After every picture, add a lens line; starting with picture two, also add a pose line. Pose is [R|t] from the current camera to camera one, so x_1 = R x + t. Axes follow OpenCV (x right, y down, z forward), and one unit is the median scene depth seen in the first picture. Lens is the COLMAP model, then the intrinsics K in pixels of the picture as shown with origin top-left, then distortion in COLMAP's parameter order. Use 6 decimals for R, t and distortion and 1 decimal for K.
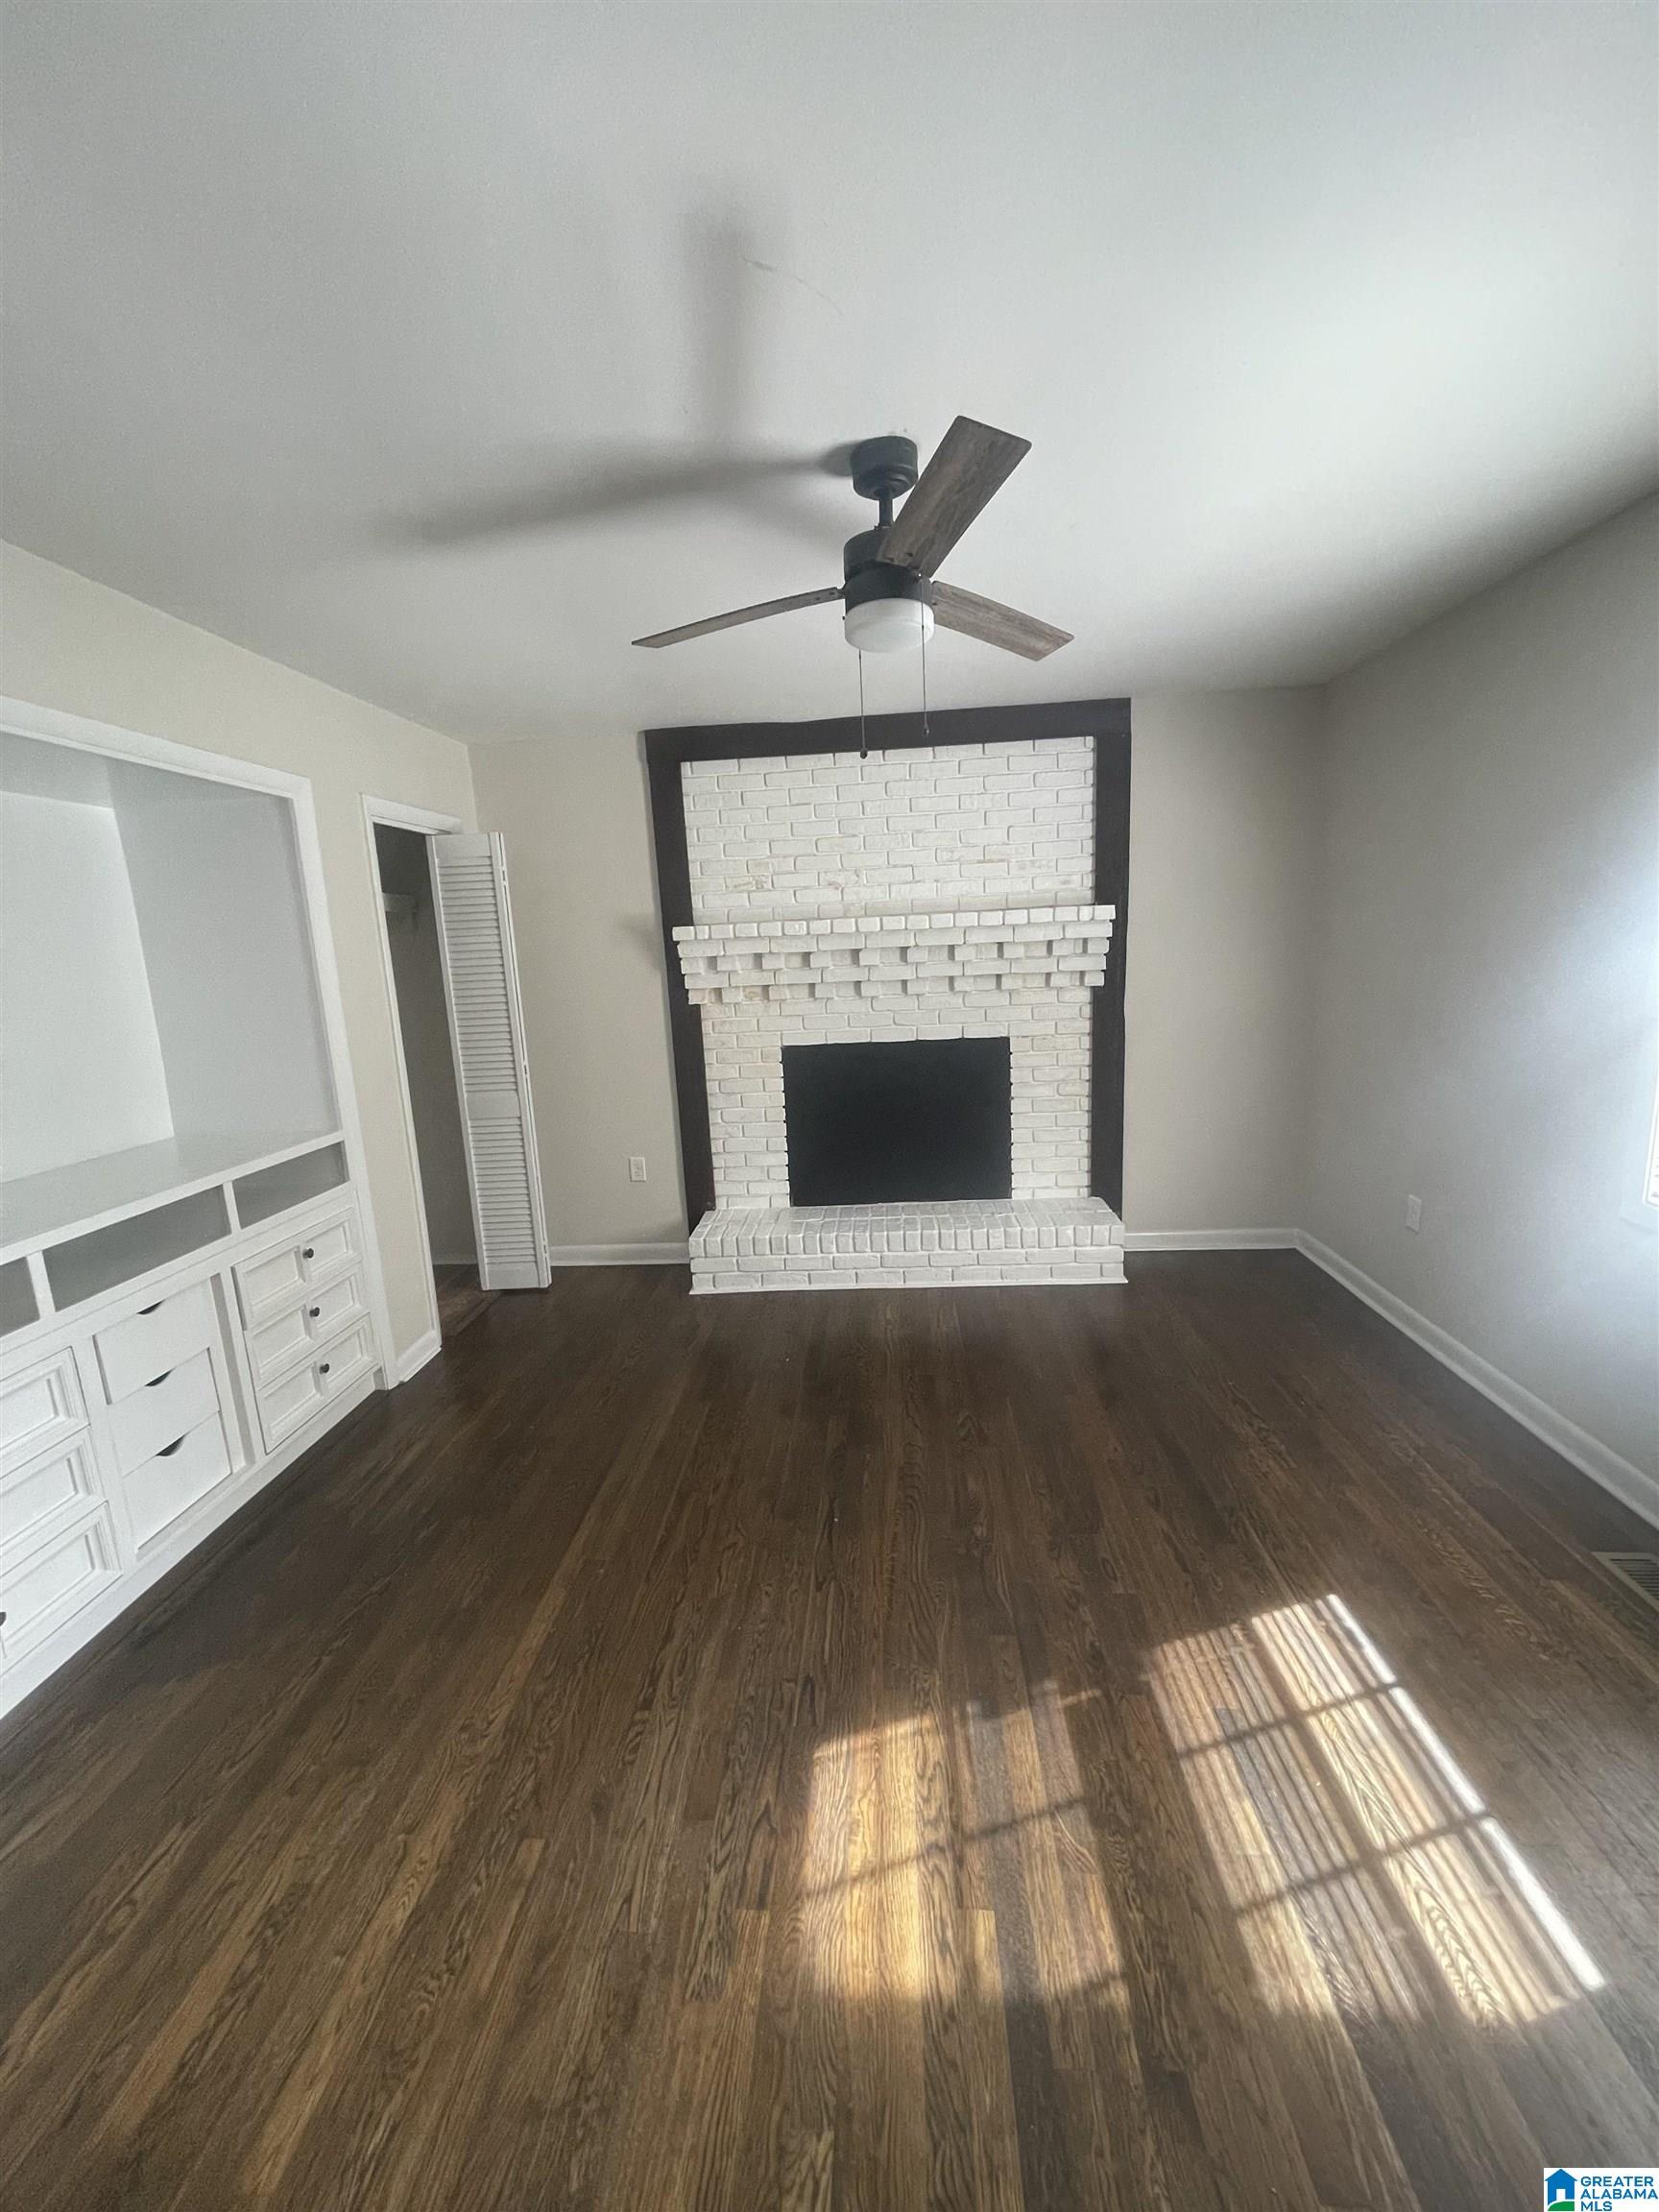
lens RADIAL K [[899.8, 0, 830.9], [0, 899.8, 1110.3], [0, 0, 1]] dist [0.002319, -0.000239]
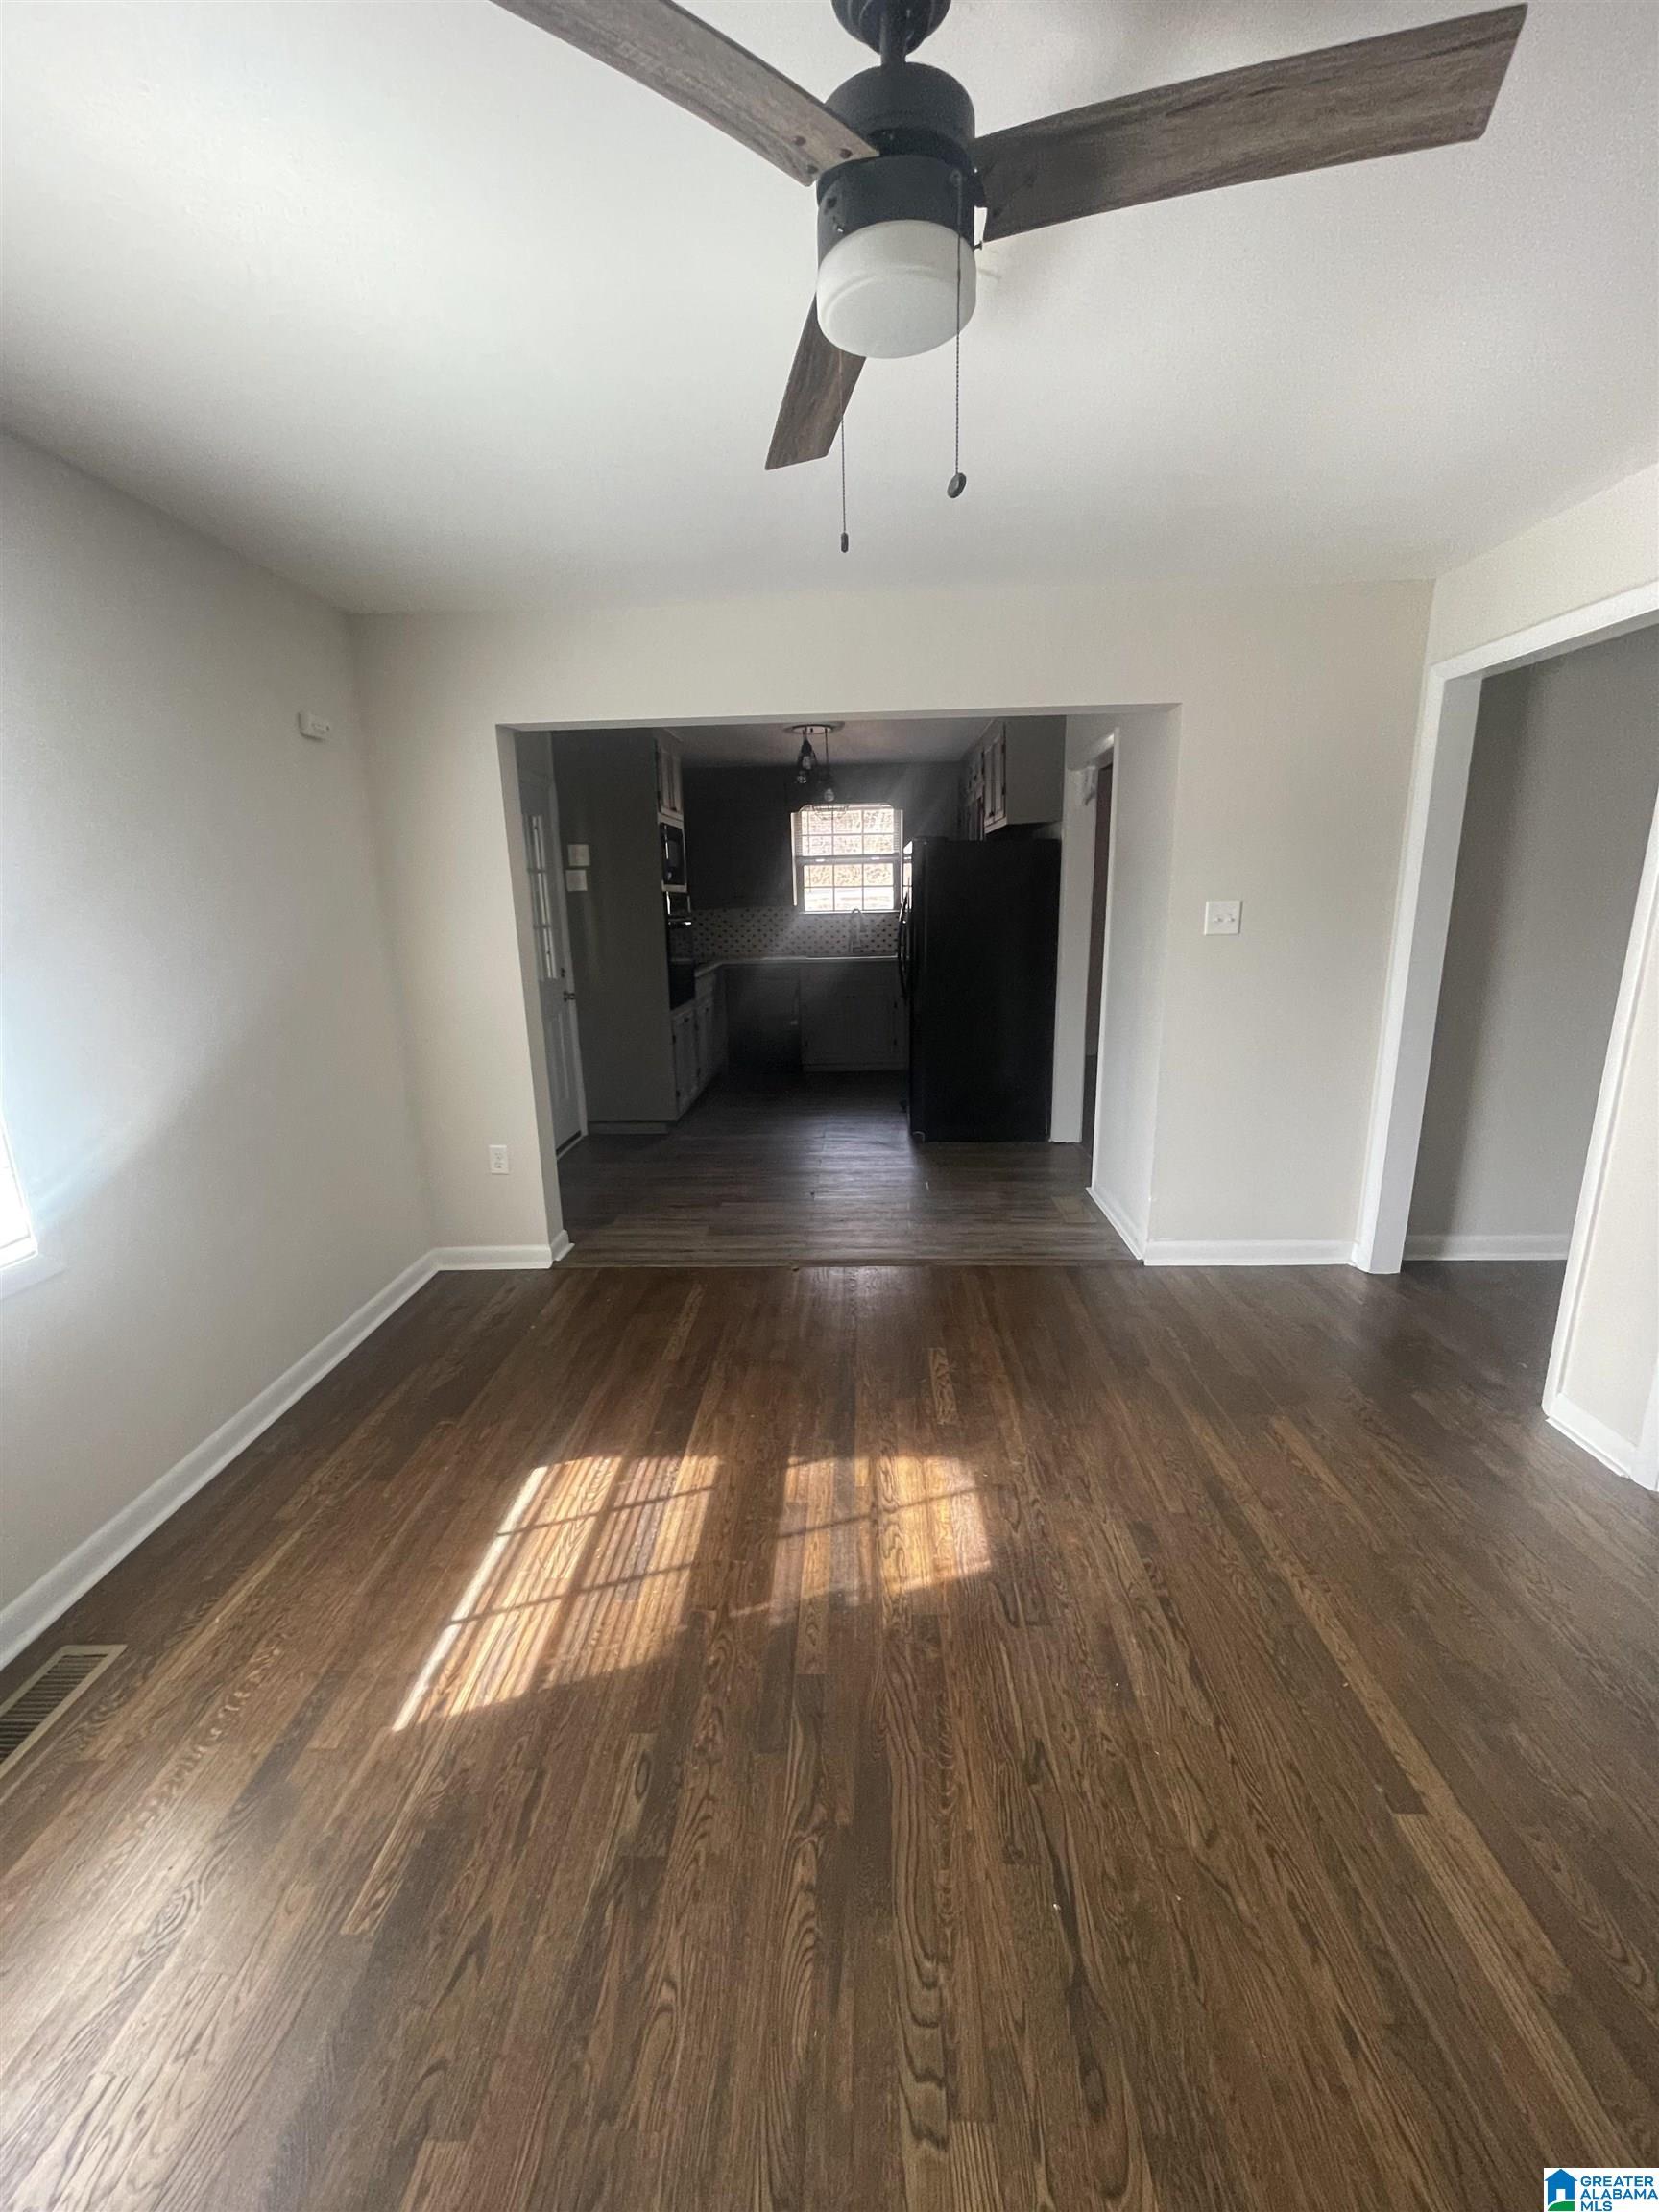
lens RADIAL K [[899.8, 0, 829.9], [0, 899.8, 1097.2], [0, 0, 1]] dist [0.002319, -0.000239]
pose [[-0.996946, 0.076956, -0.013278, 0.167975], [0.065395, 0.915625, 0.396680, -0.349037], [0.042684, 0.394600, -0.917861, 1.921122]]
